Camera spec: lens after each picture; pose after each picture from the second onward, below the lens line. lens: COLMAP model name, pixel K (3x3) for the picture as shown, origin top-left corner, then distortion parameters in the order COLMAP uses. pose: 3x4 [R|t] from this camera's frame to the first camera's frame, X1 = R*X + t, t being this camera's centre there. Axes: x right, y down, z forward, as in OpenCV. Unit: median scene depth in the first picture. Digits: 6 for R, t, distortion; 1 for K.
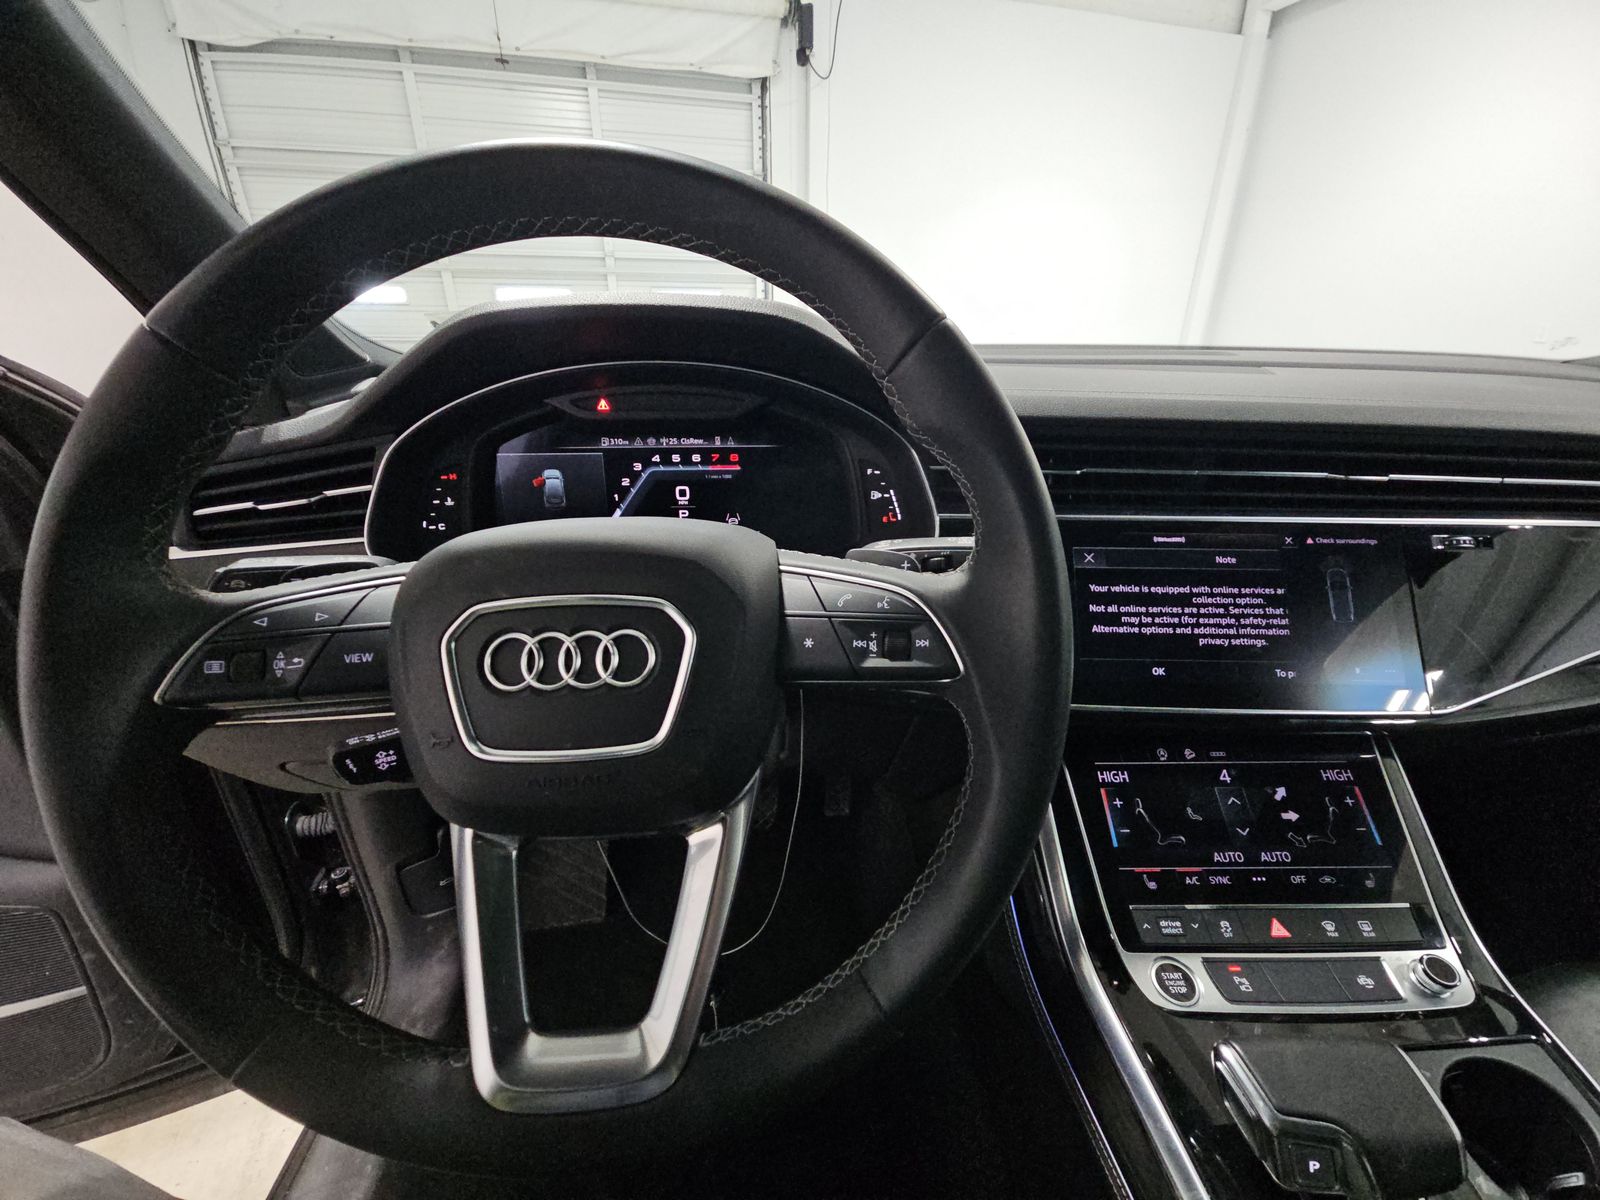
lens RADIAL K [[700.3, 0, 801.0], [0, 700.3, 593.2], [0, 0, 1]] dist [0.031401, 0.000017]
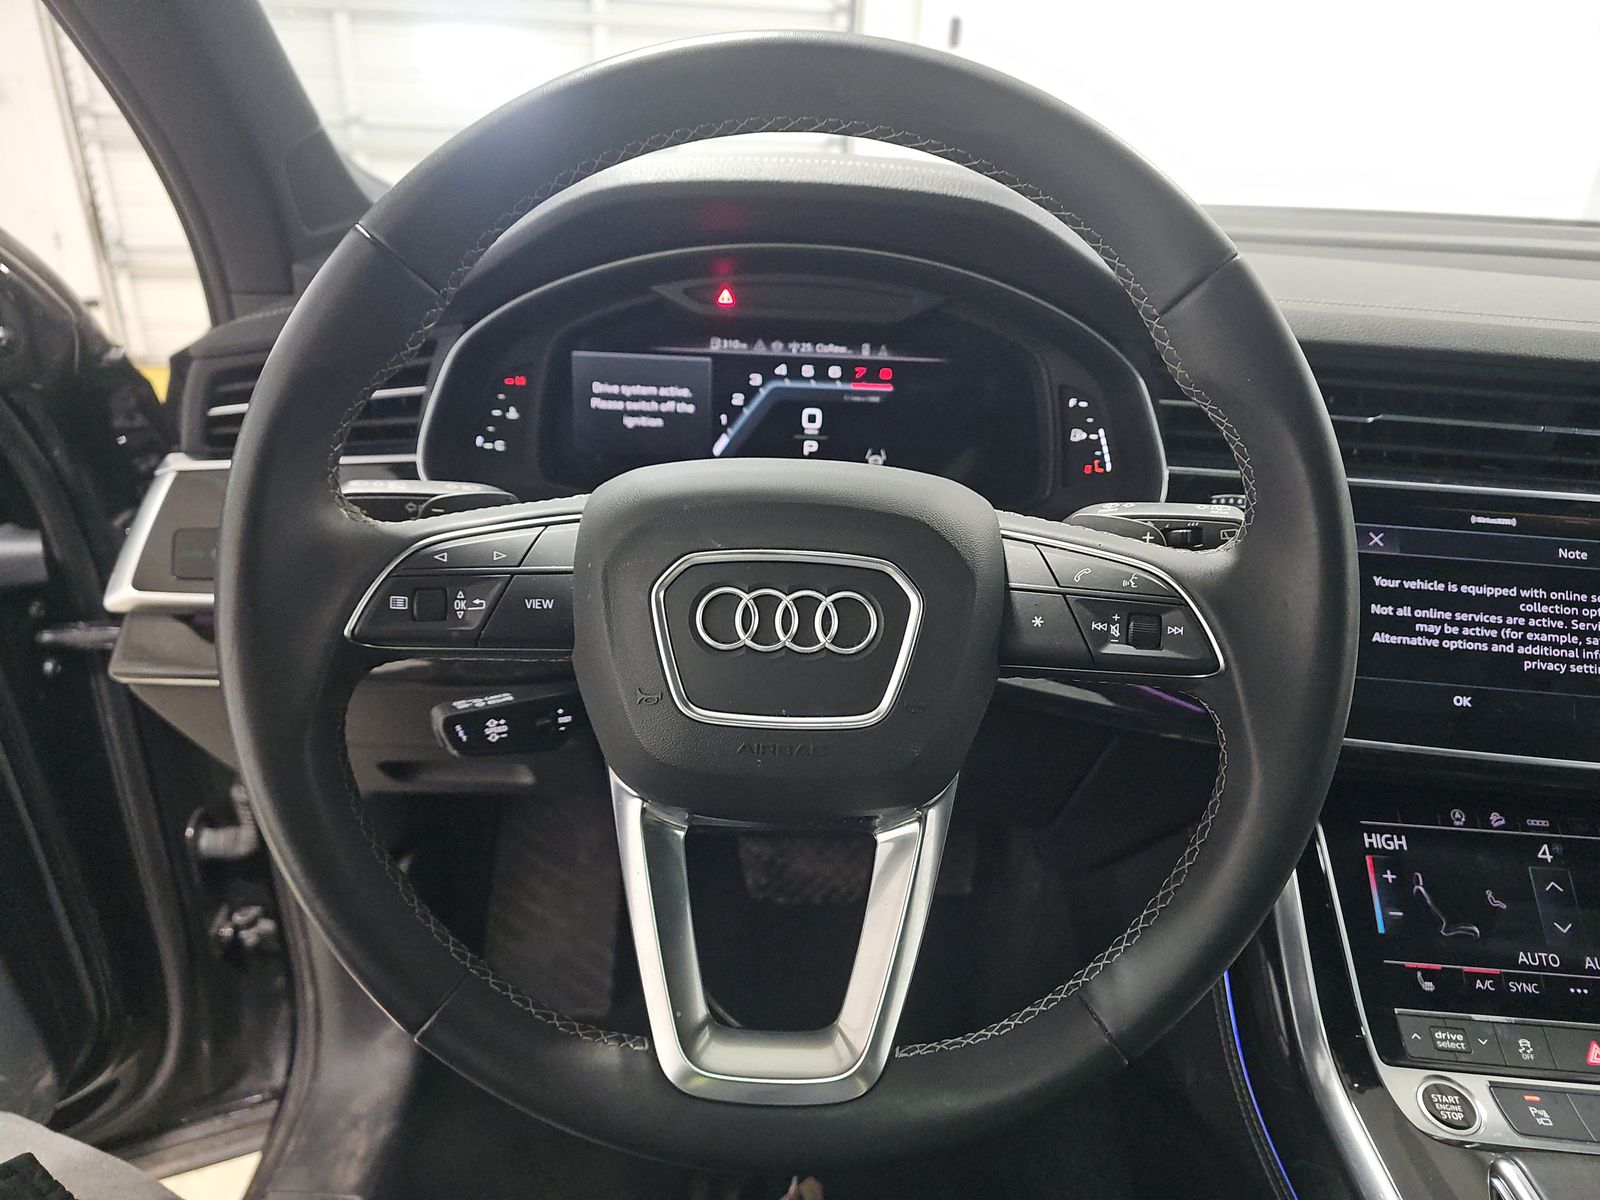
lens RADIAL K [[1137.7, 0, 800.0], [0, 1137.7, 600.0], [0, 0, 1]] dist [0.073326, -0.048126]
pose [[0.996146, 0.065604, -0.058225, -0.111677], [-0.063586, 0.997332, 0.035858, 0.006973], [0.060422, -0.032017, 0.997659, -0.231941]]
